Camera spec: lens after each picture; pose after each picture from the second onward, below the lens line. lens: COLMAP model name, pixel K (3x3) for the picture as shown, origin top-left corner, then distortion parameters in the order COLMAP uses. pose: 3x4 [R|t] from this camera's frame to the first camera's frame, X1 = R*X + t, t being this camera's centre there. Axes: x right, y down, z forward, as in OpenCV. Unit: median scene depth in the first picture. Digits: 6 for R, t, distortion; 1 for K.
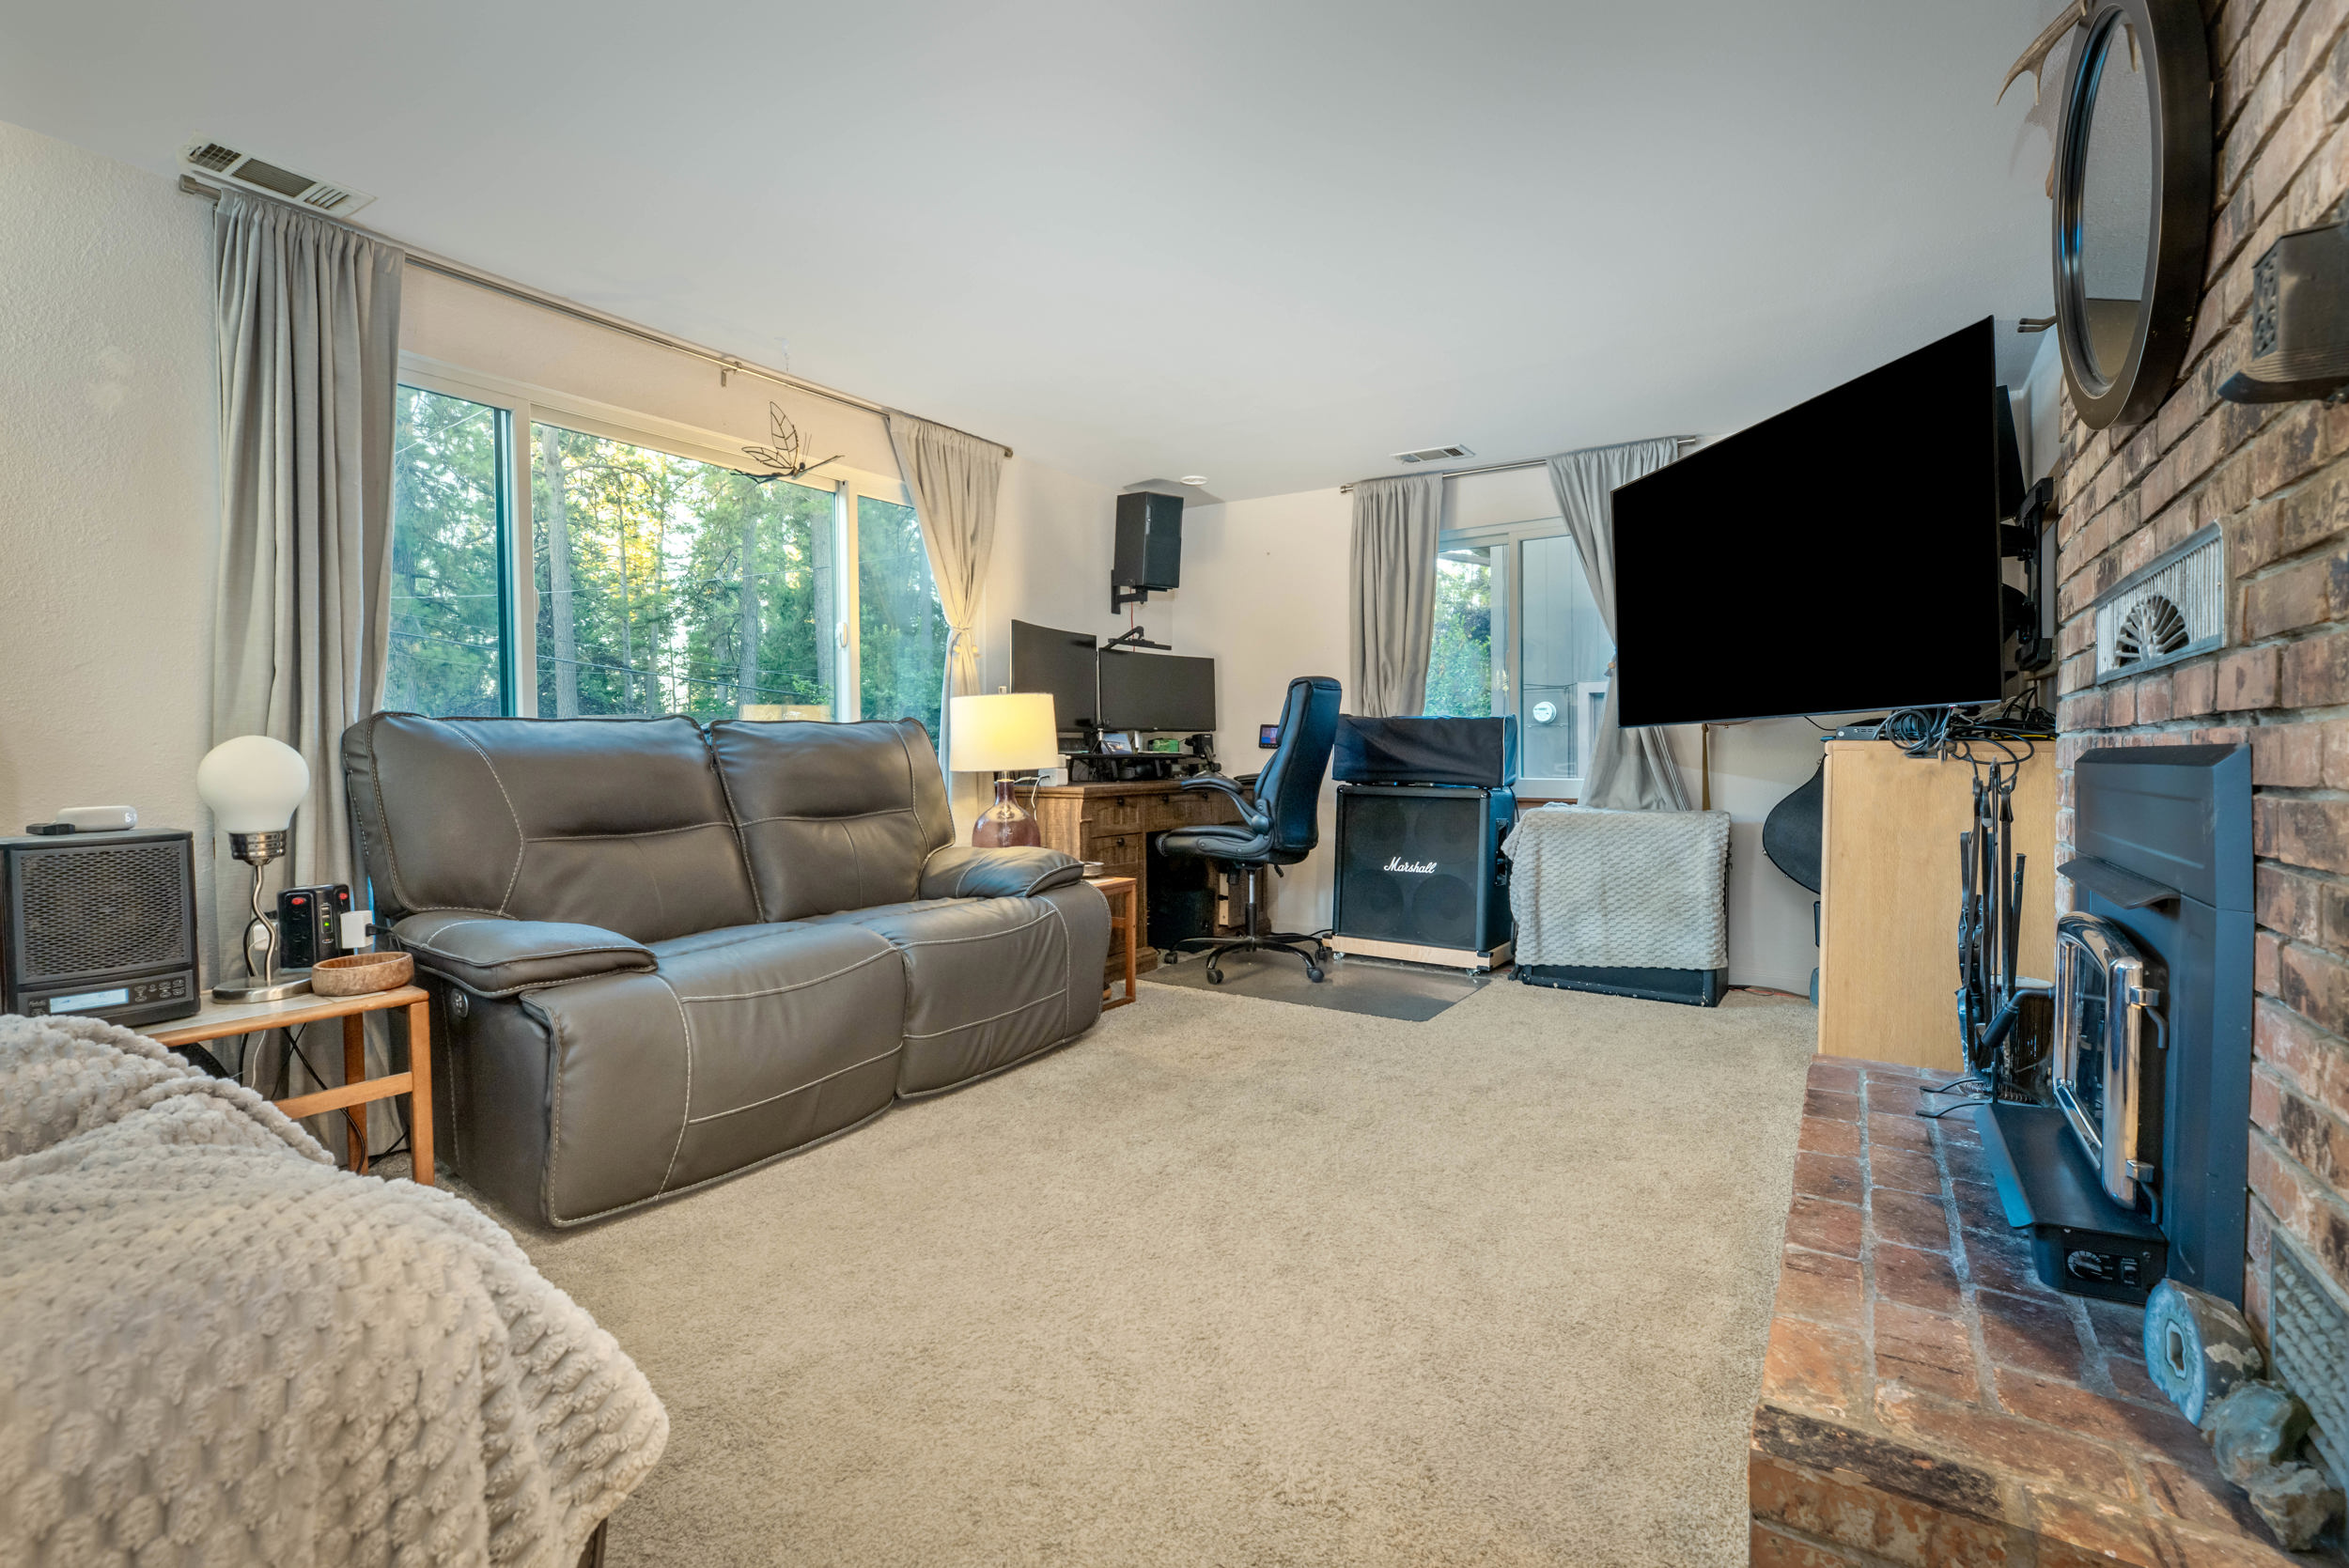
lens RADIAL K [[1068.1, 0, 1170.2], [0, 1068.1, 775.3], [0, 0, 1]] dist [0.004862, 0.001415]
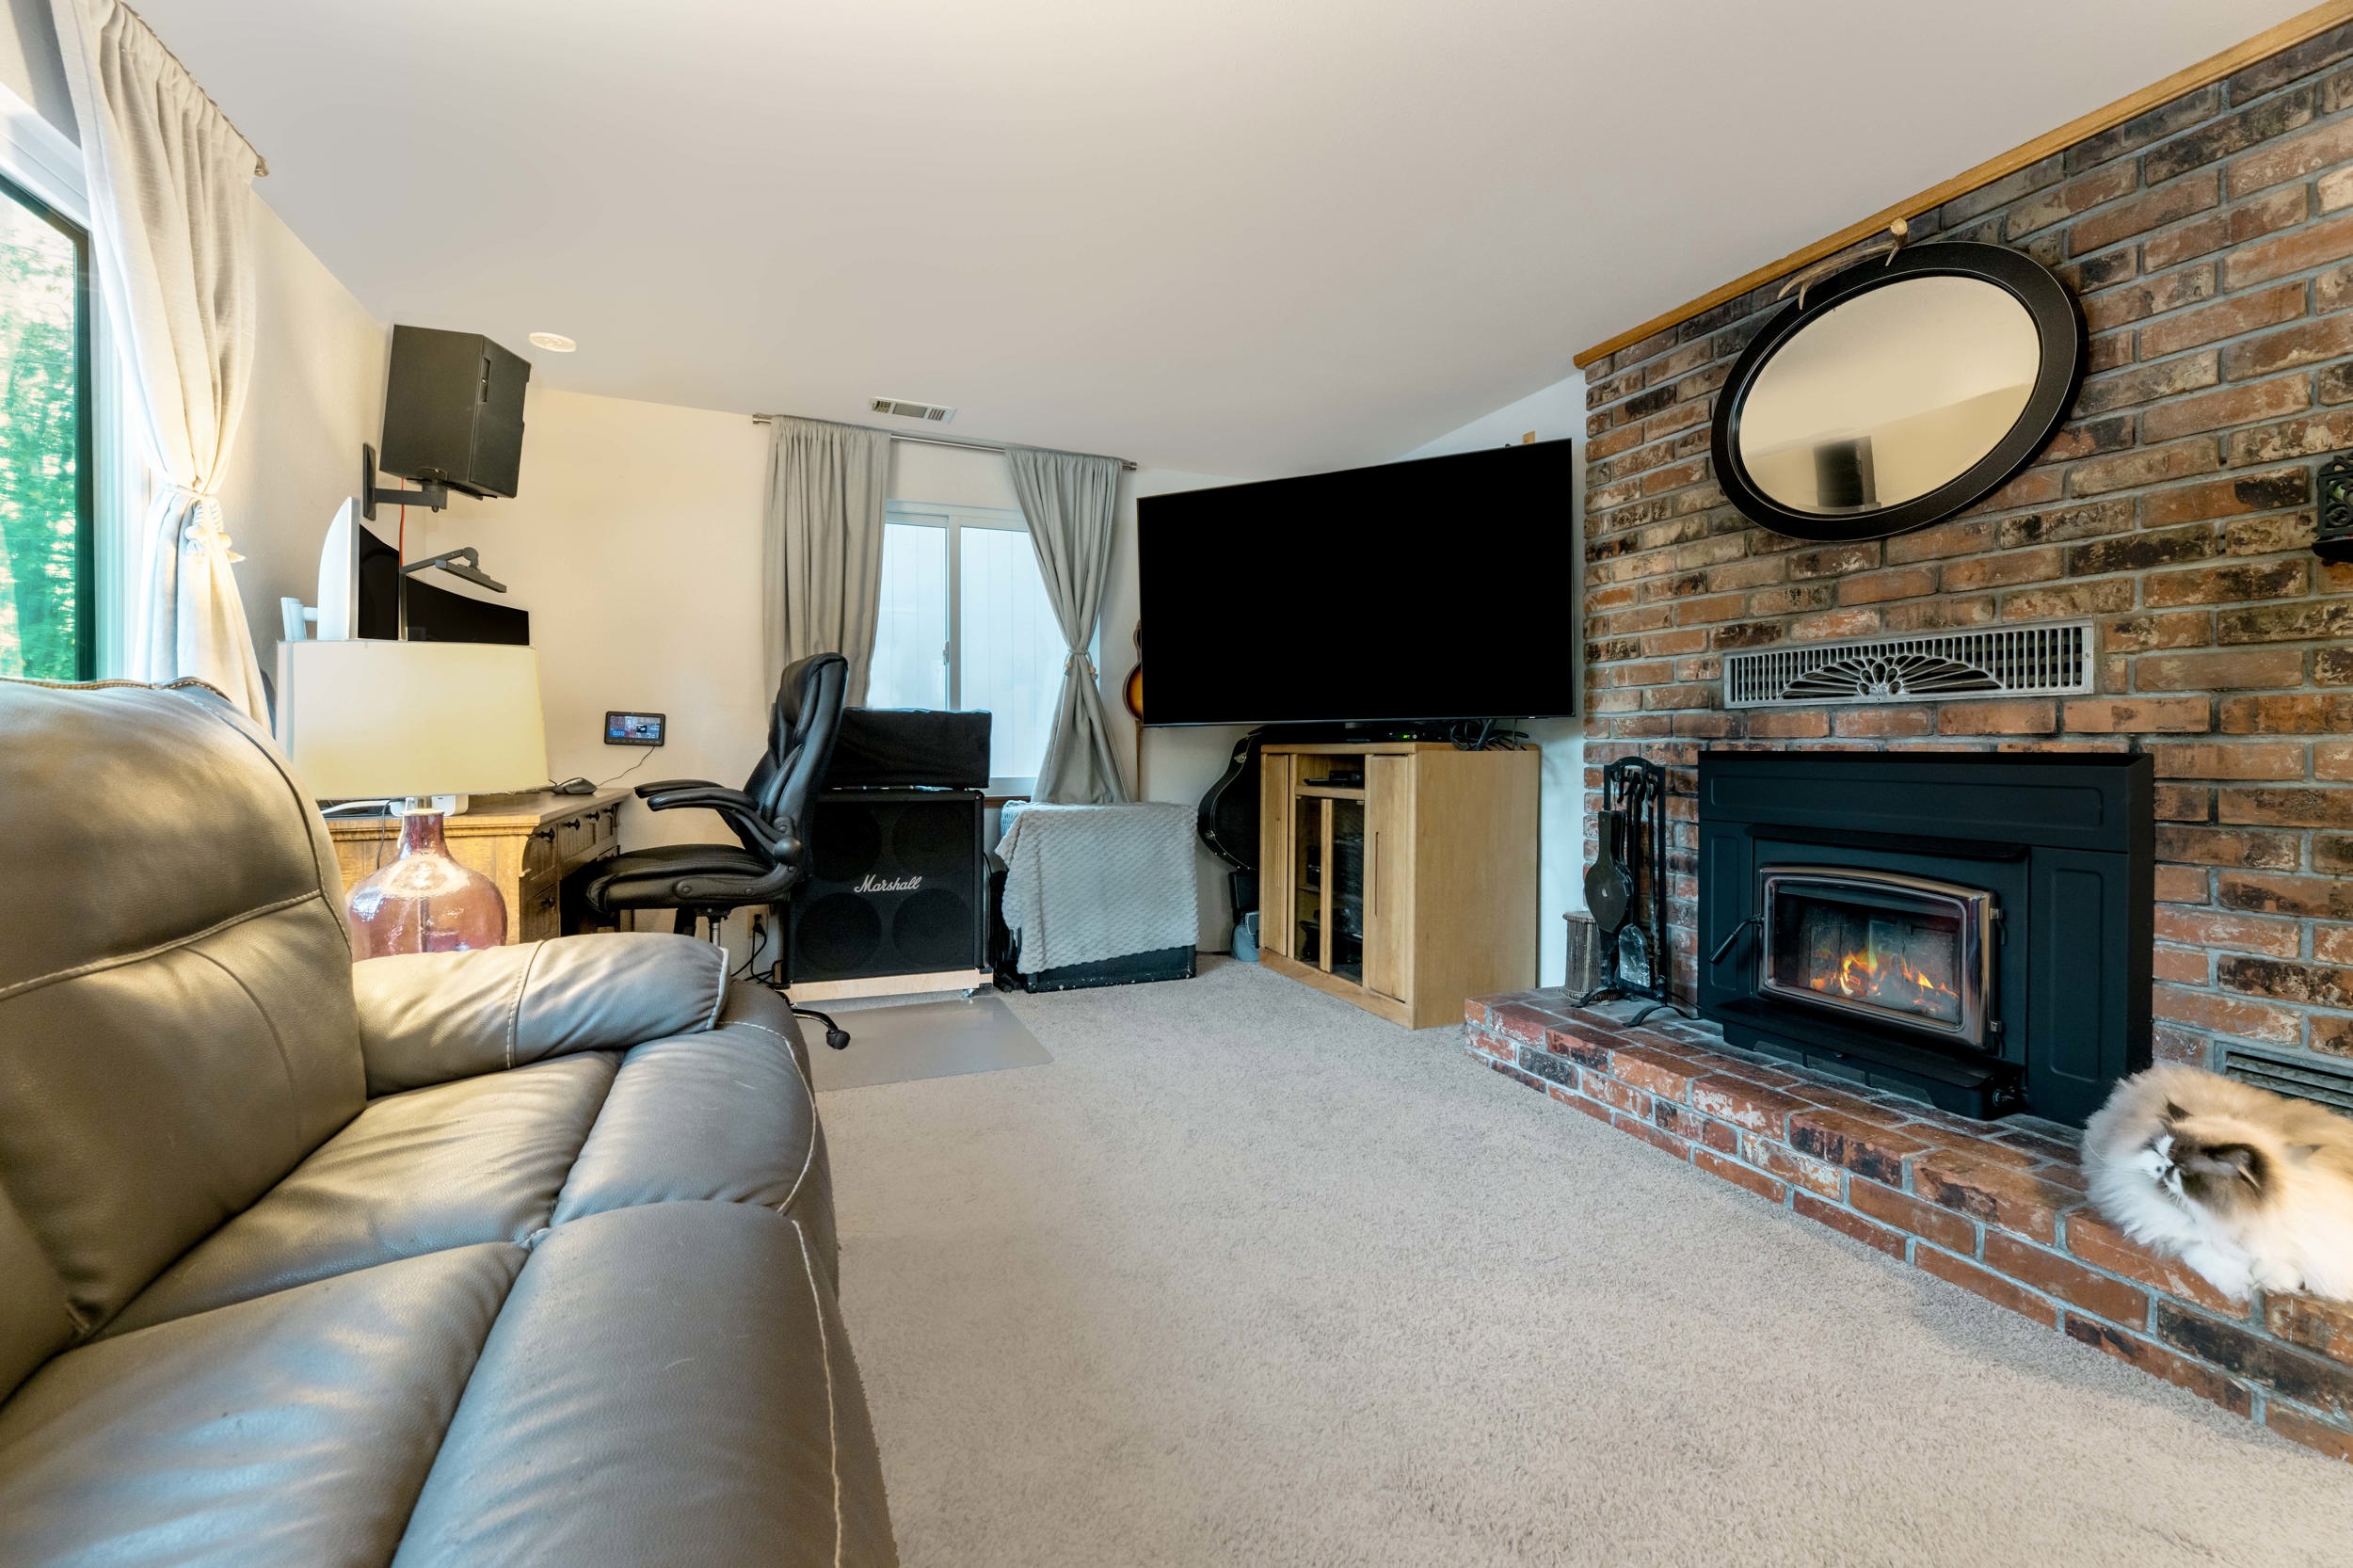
lens RADIAL K [[967.6, 0, 1205.1], [0, 967.6, 746.0], [0, 0, 1]] dist [-0.000927, 0.000214]
pose [[0.554575, -0.001210, 0.832133, -0.291663], [0.015860, 0.999833, -0.009116, -0.014284], [-0.831982, 0.018253, 0.554502, 0.378770]]
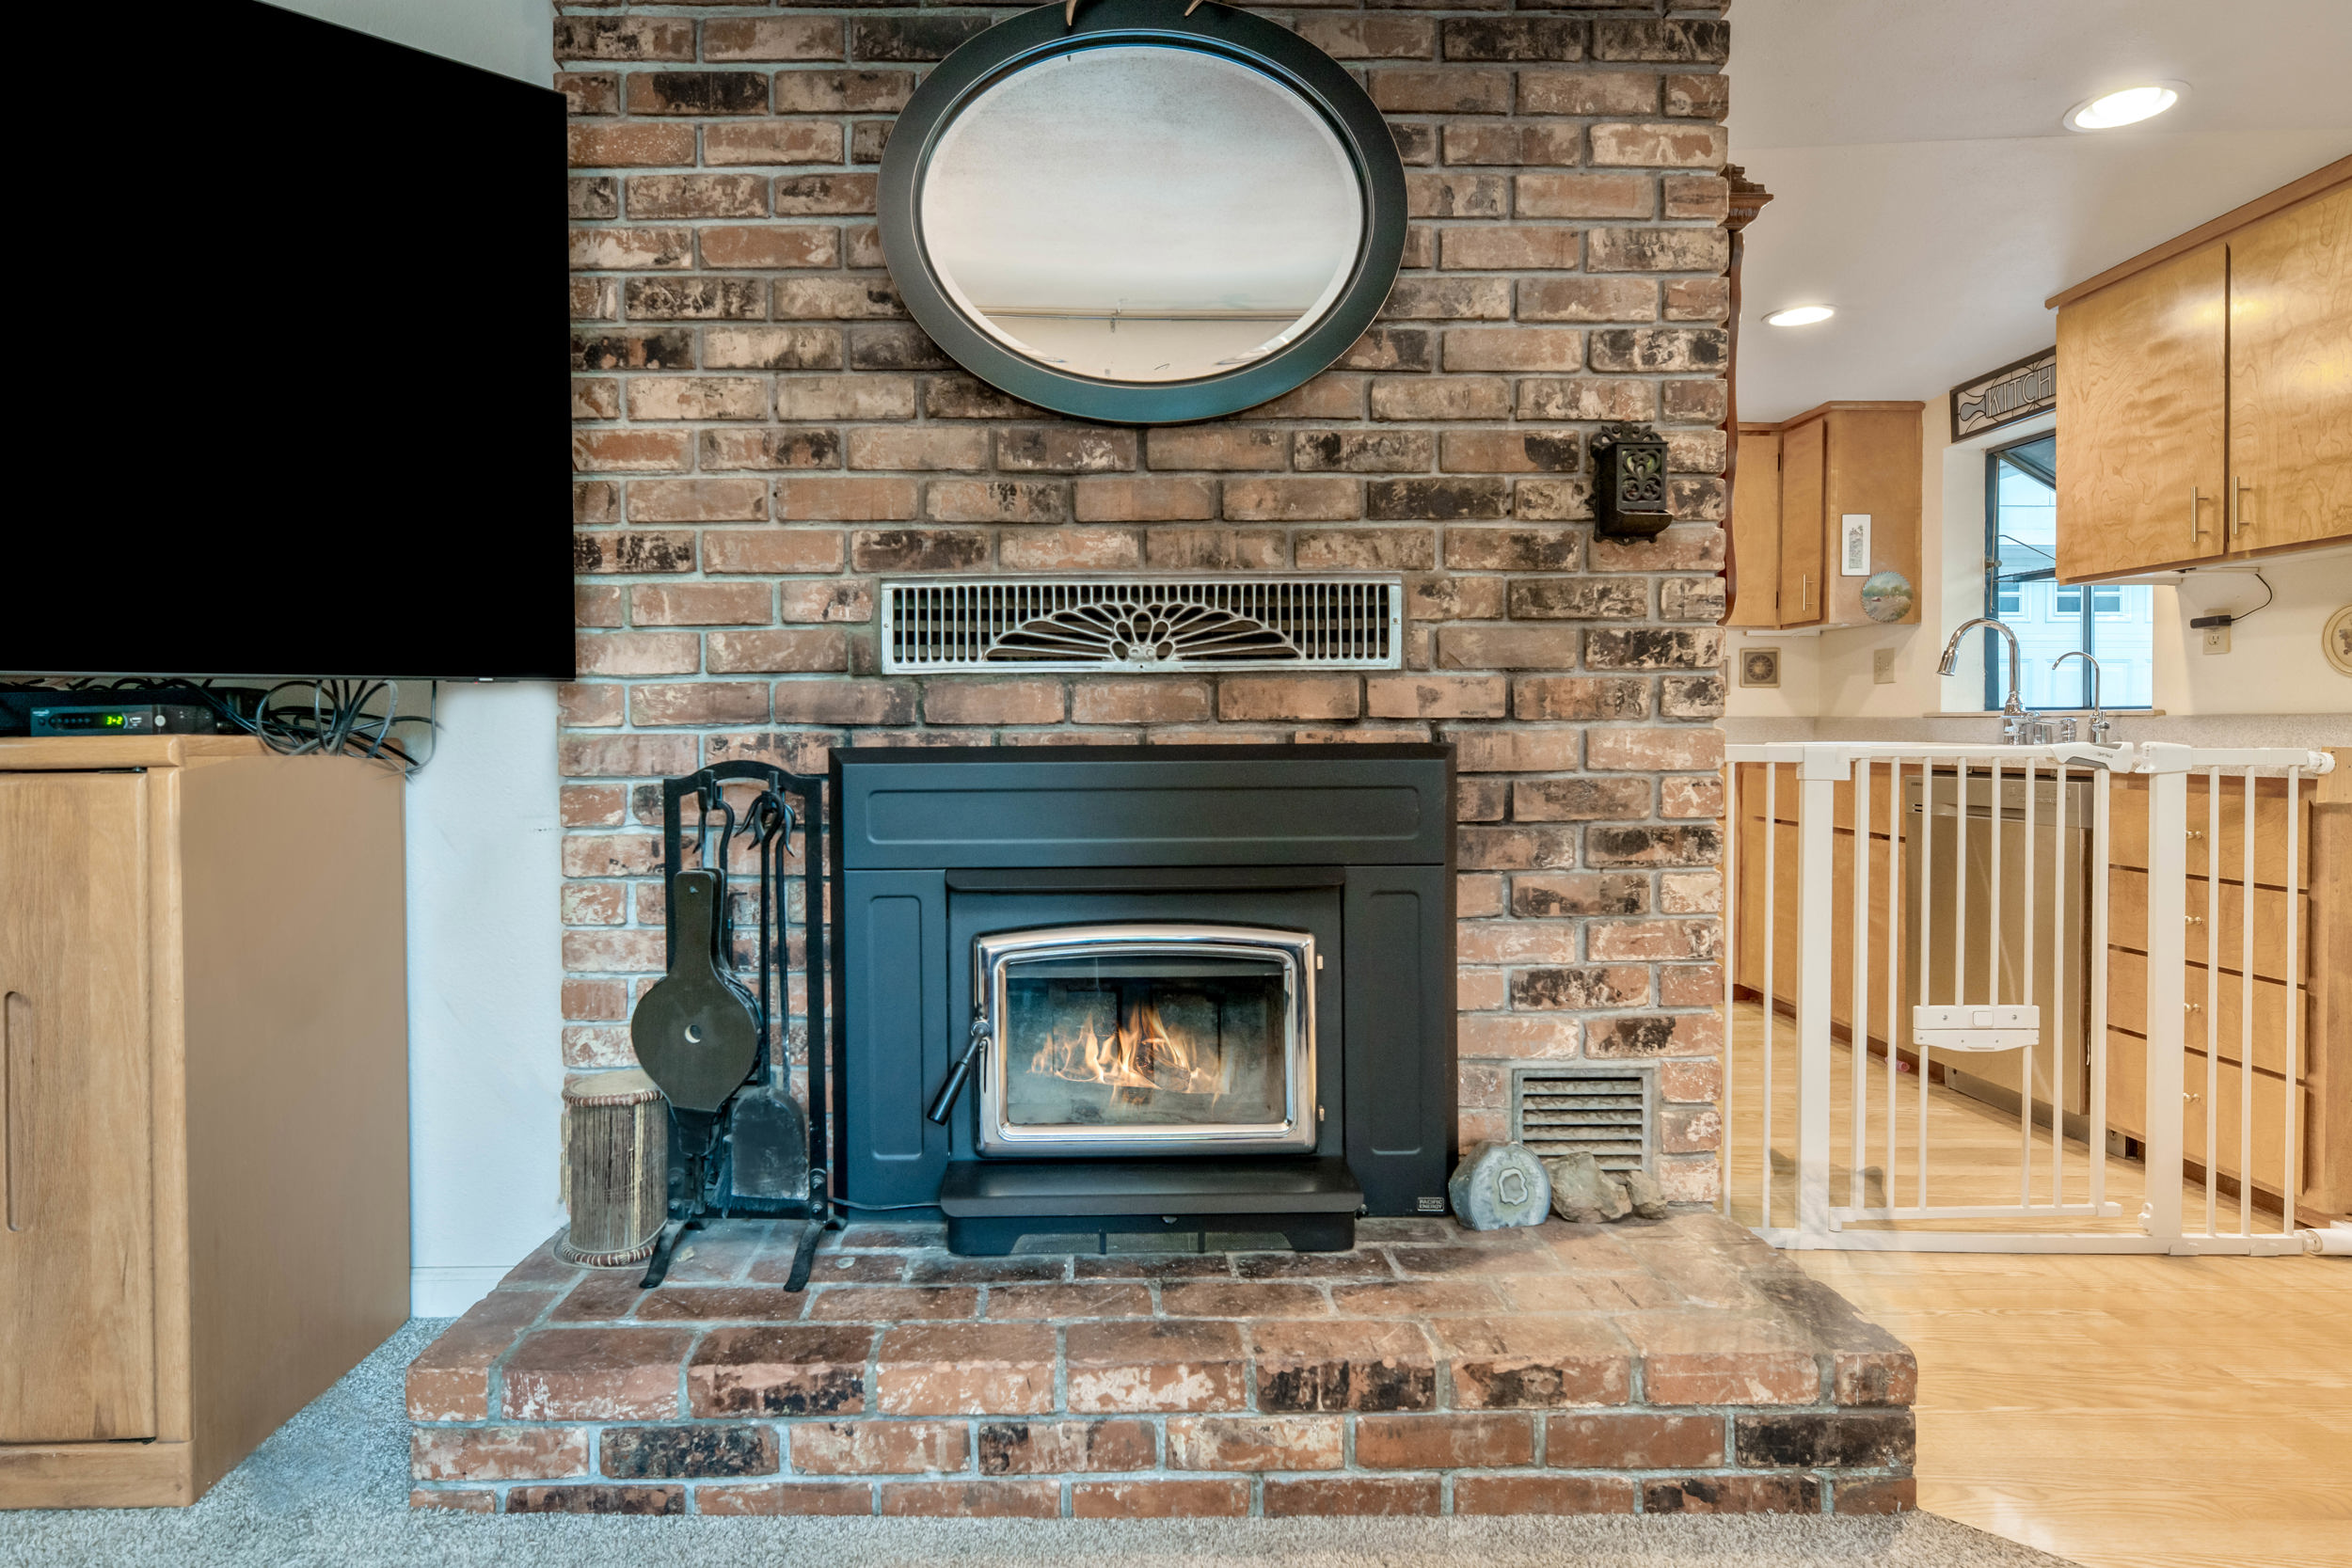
lens RADIAL K [[1269.2, 0, 1123.7], [0, 1269.2, 755.1], [0, 0, 1]] dist [-0.001774, -0.000967]
pose [[-0.535828, -0.009385, 0.844275, -0.041637], [0.022880, 0.999410, 0.025631, -0.018640], [-0.844017, 0.033051, -0.535297, 0.616200]]
